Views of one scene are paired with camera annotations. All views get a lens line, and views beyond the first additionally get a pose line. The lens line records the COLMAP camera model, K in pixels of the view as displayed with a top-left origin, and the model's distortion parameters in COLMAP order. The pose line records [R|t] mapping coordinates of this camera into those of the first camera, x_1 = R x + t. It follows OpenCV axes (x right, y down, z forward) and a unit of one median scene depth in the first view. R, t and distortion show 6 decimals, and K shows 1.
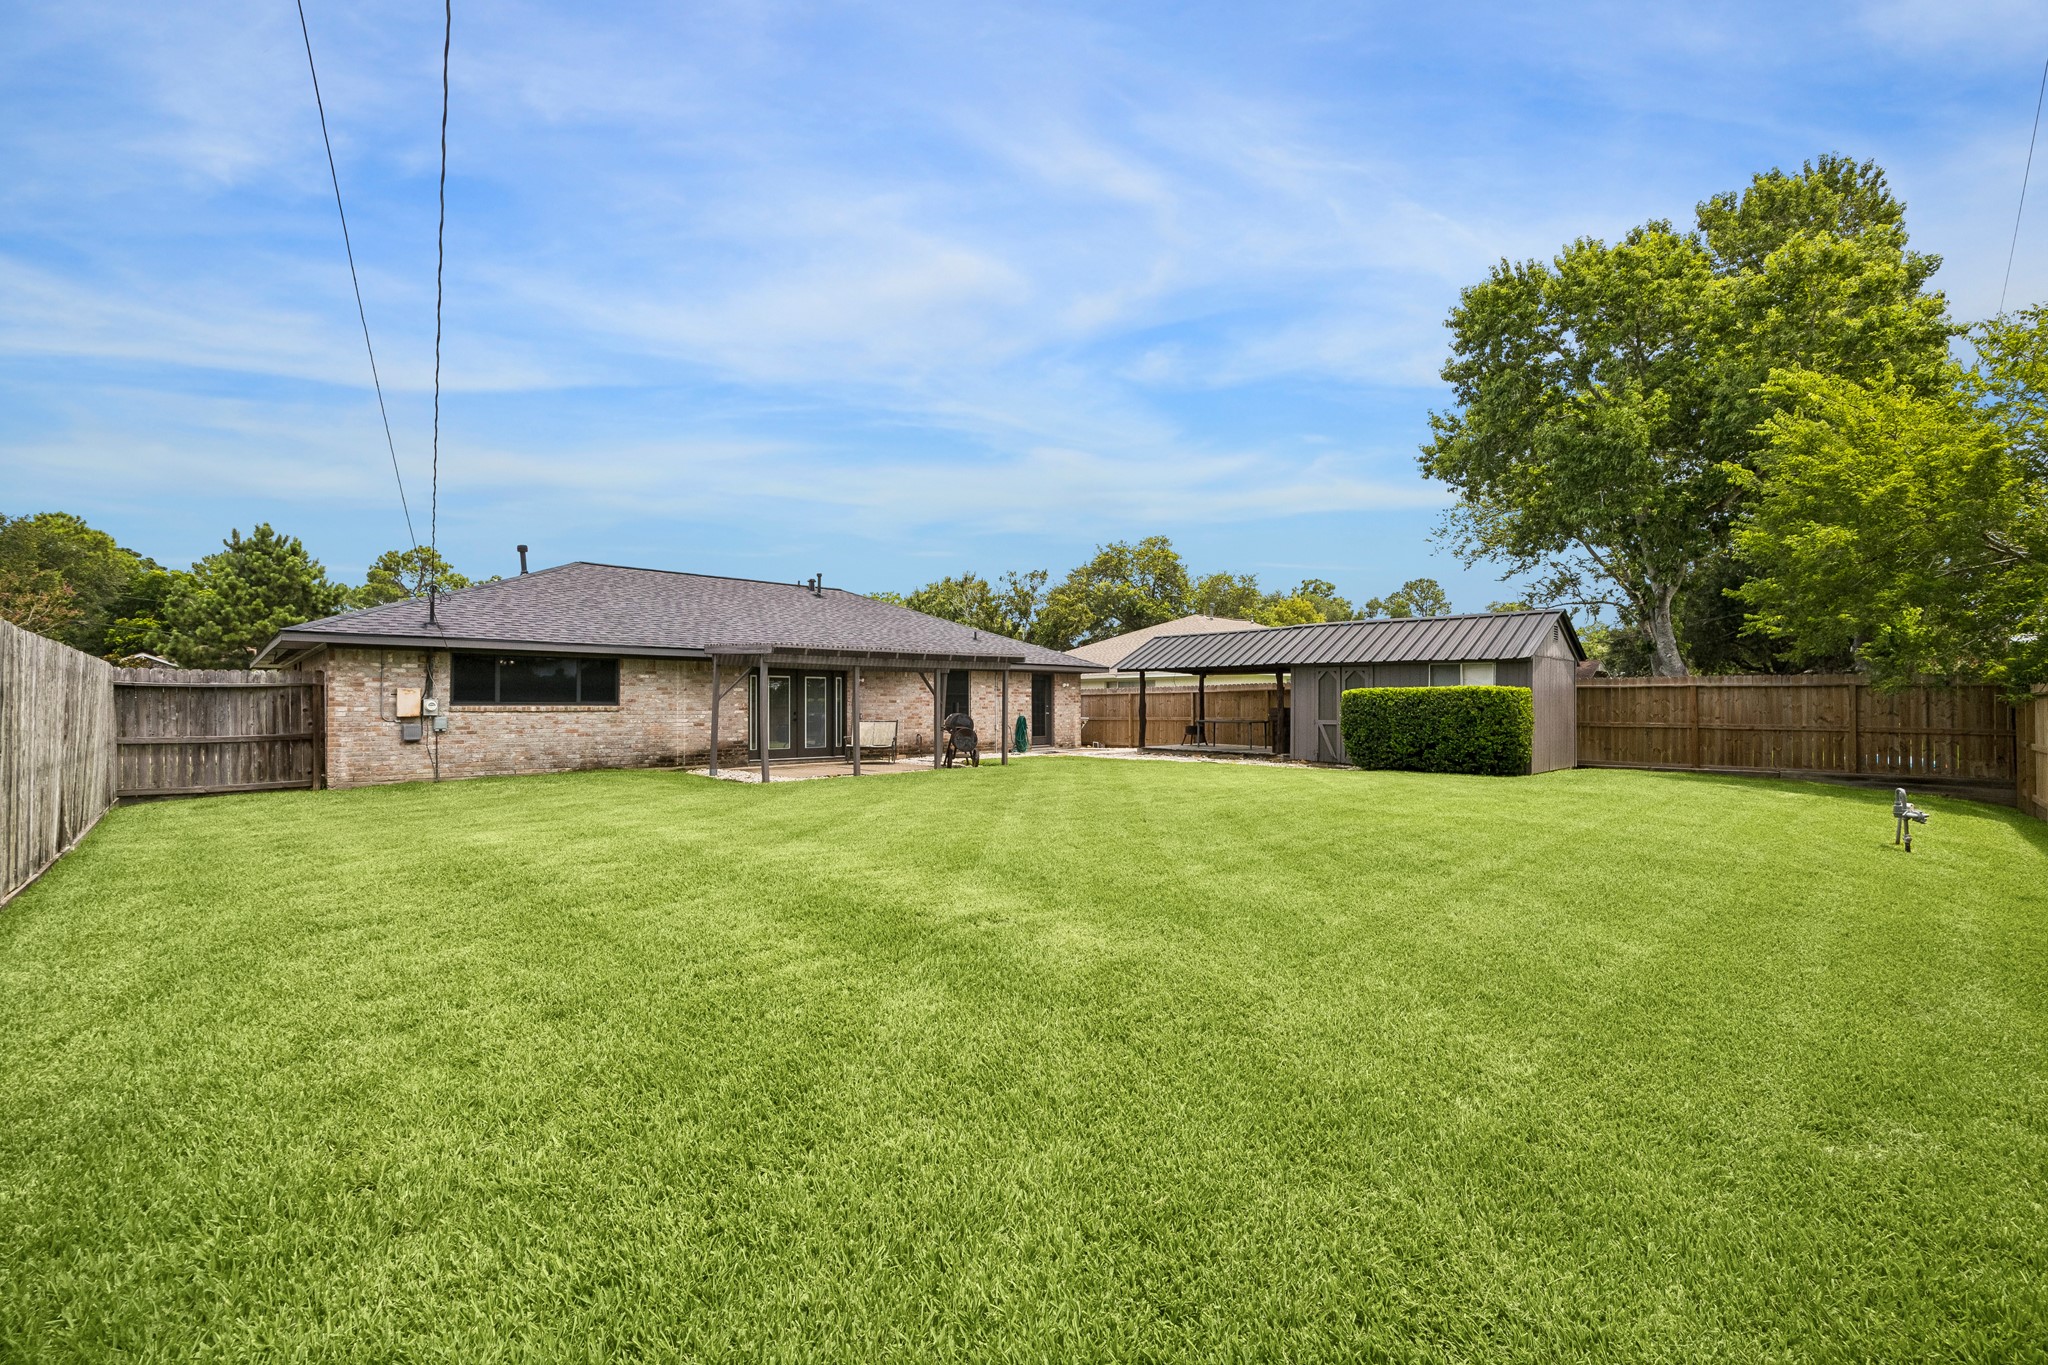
lens RADIAL K [[858.4, 0, 1024.0], [0, 858.4, 682.5], [0, 0, 1]] dist [-0.009381, 0.000048]
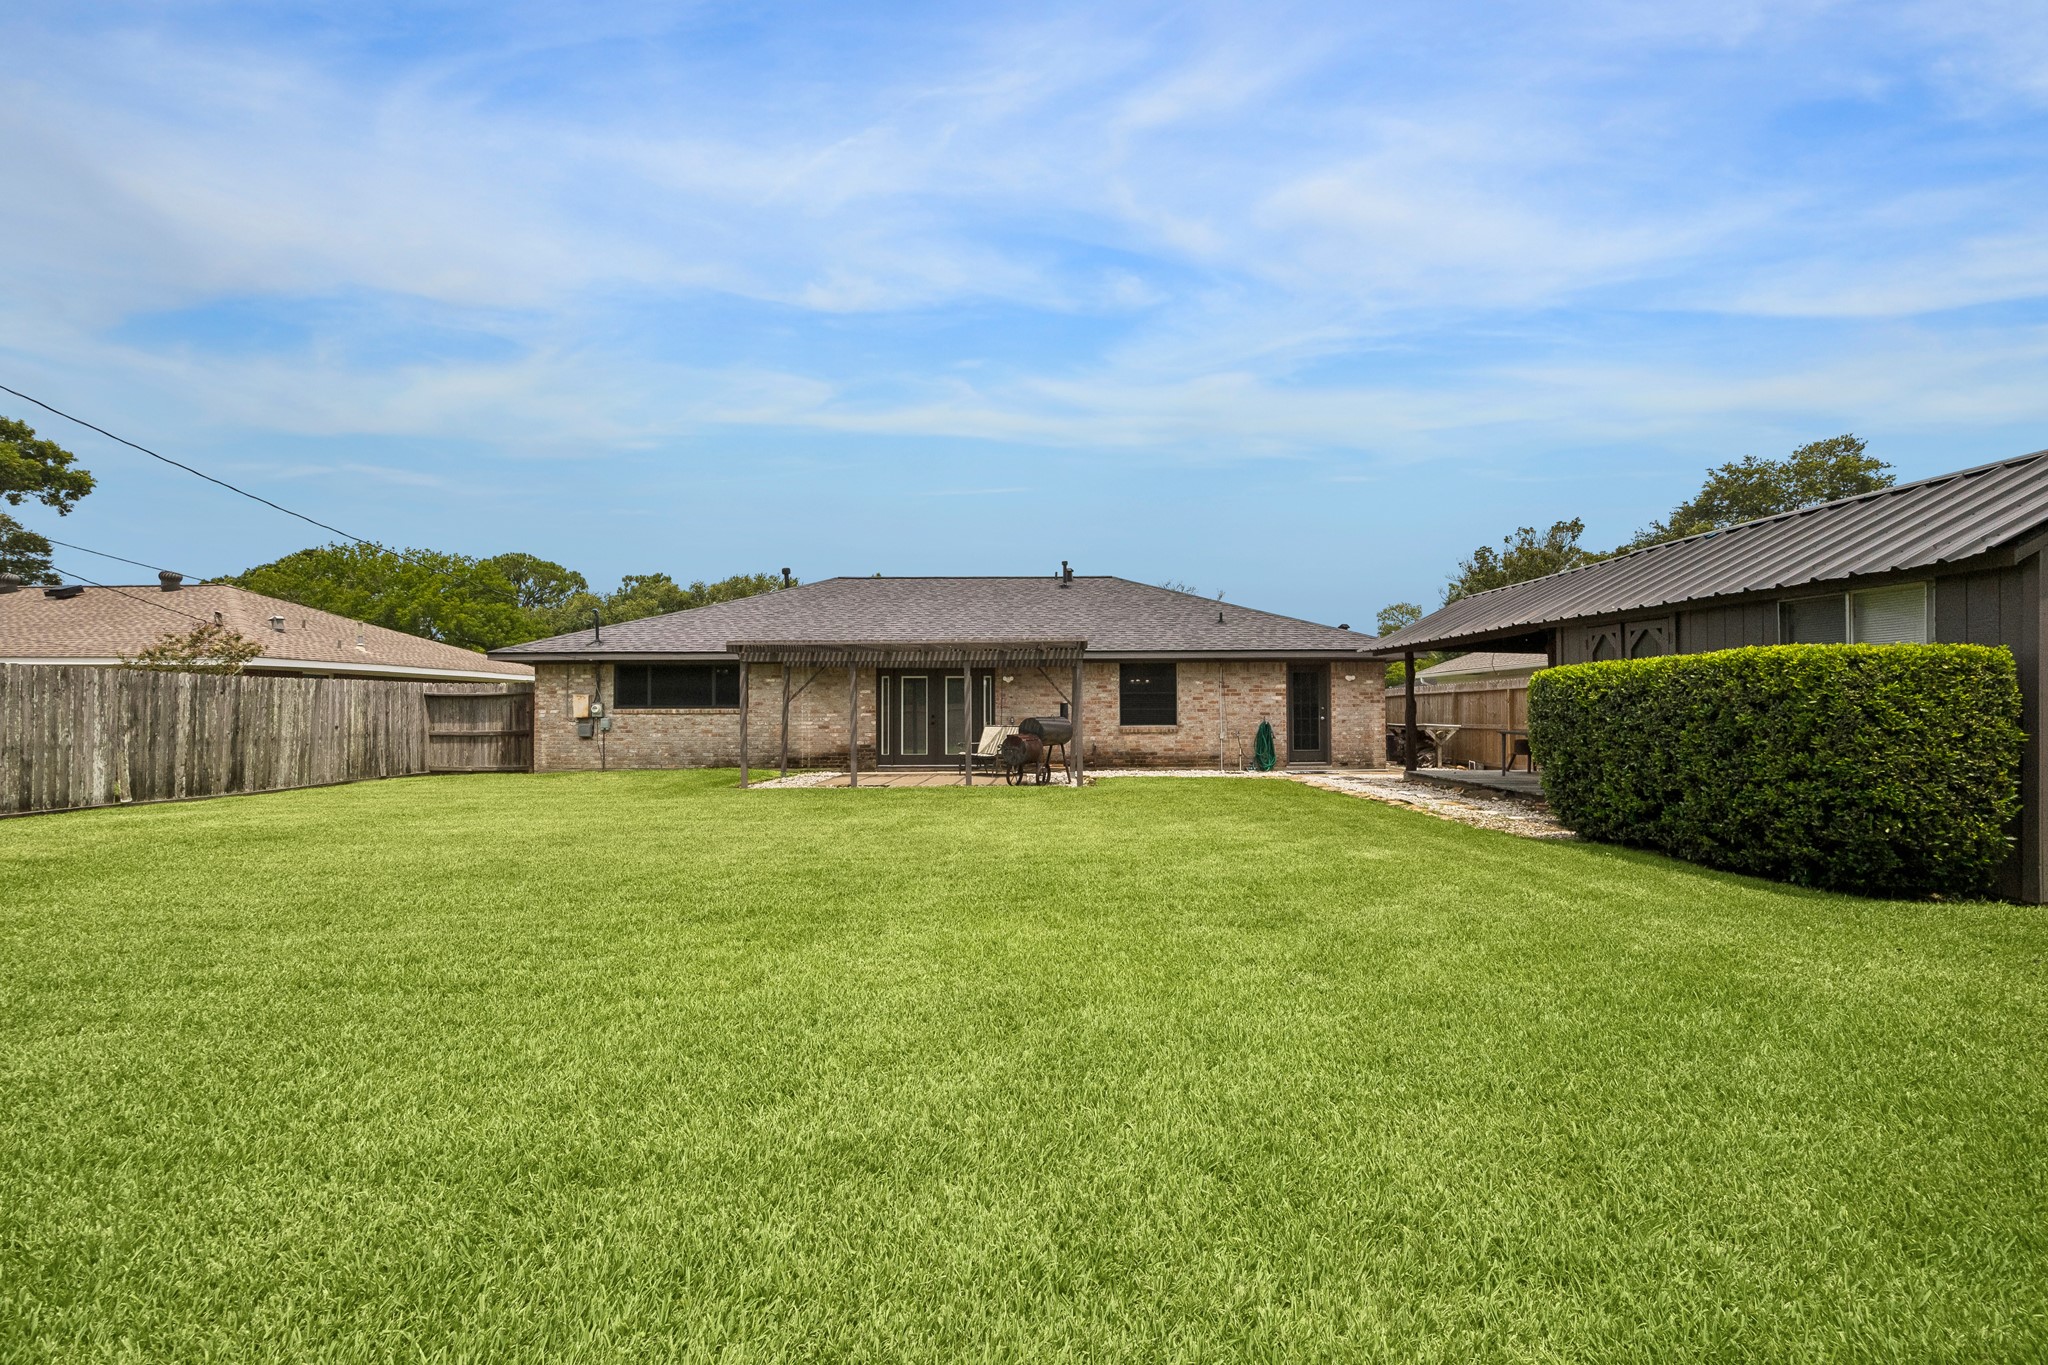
lens RADIAL K [[858.4, 0, 1024.0], [0, 858.4, 682.5], [0, 0, 1]] dist [-0.009381, 0.000048]
pose [[0.720224, -0.024770, -0.693299, 0.553613], [0.020702, 0.999685, -0.014211, 0.017958], [0.693433, -0.004117, 0.720510, 0.496277]]
